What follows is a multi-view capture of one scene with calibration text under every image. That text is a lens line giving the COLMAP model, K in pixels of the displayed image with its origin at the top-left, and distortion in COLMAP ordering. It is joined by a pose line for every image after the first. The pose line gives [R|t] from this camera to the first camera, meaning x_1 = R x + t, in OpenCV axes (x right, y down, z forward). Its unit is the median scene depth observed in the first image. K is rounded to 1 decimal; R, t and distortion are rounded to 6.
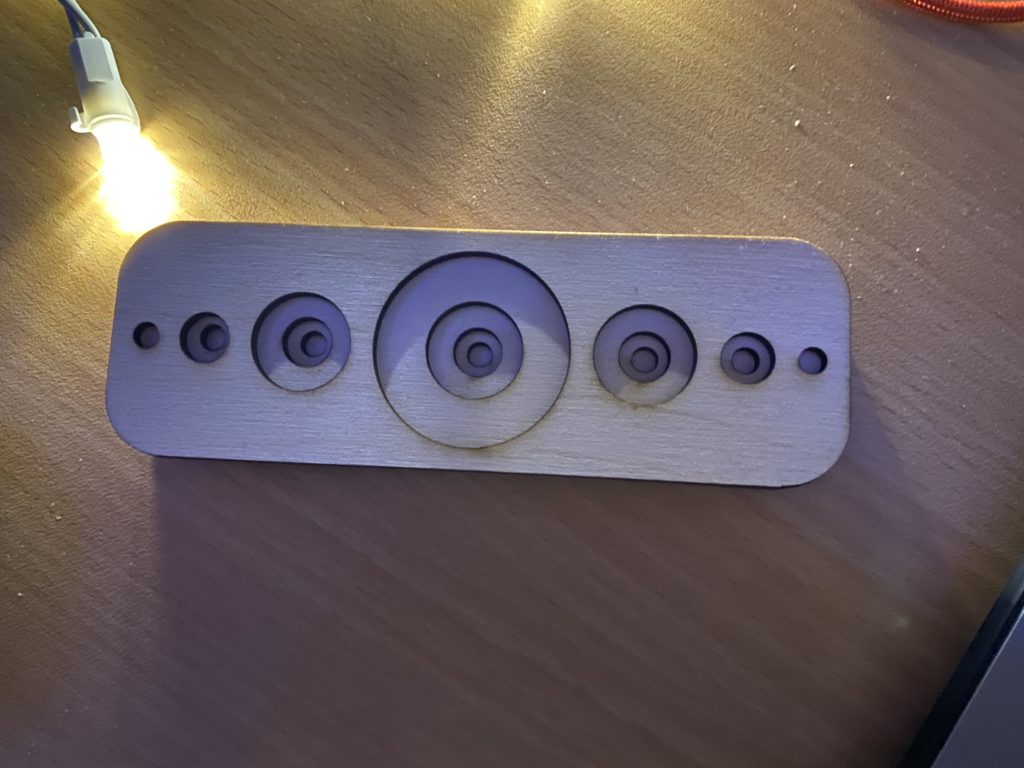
lens RADIAL K [[792.5, 0, 512.0], [0, 792.5, 384.0], [0, 0, 1]] dist [-0.031518, -0.001579]
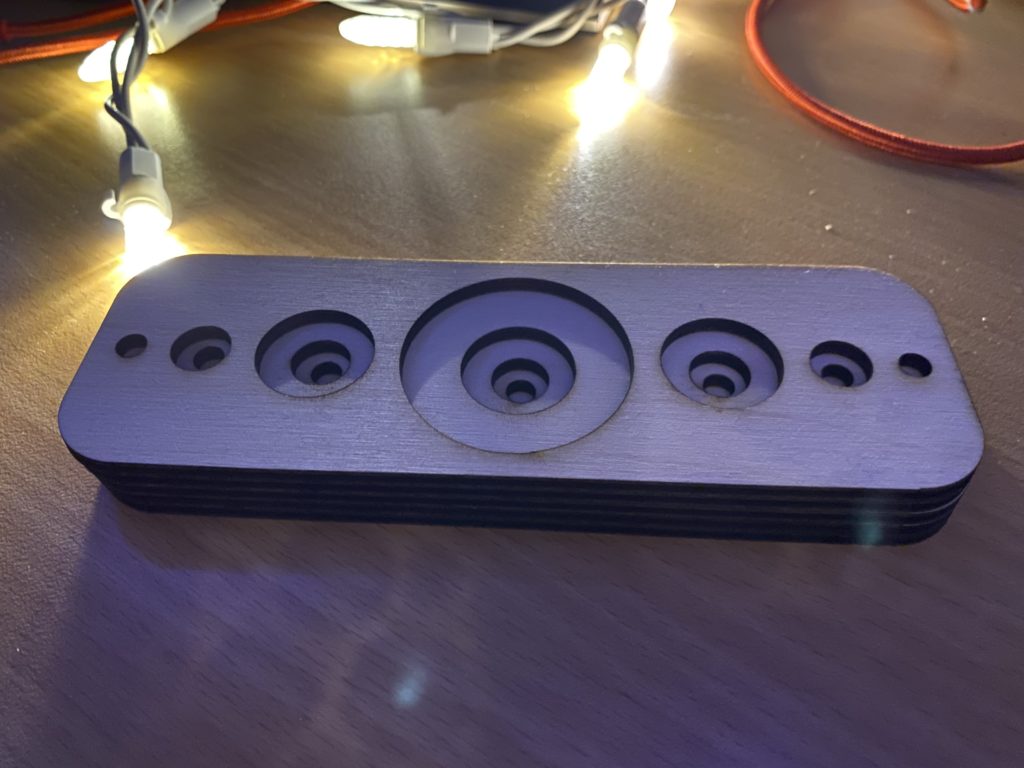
lens RADIAL K [[792.5, 0, 512.0], [0, 792.5, 384.0], [0, 0, 1]] dist [-0.031518, -0.001579]
pose [[0.999005, 0.029371, 0.033553, -0.083669], [-0.006862, 0.844739, -0.535135, 0.432240], [-0.044061, 0.534372, 0.844100, 0.294112]]
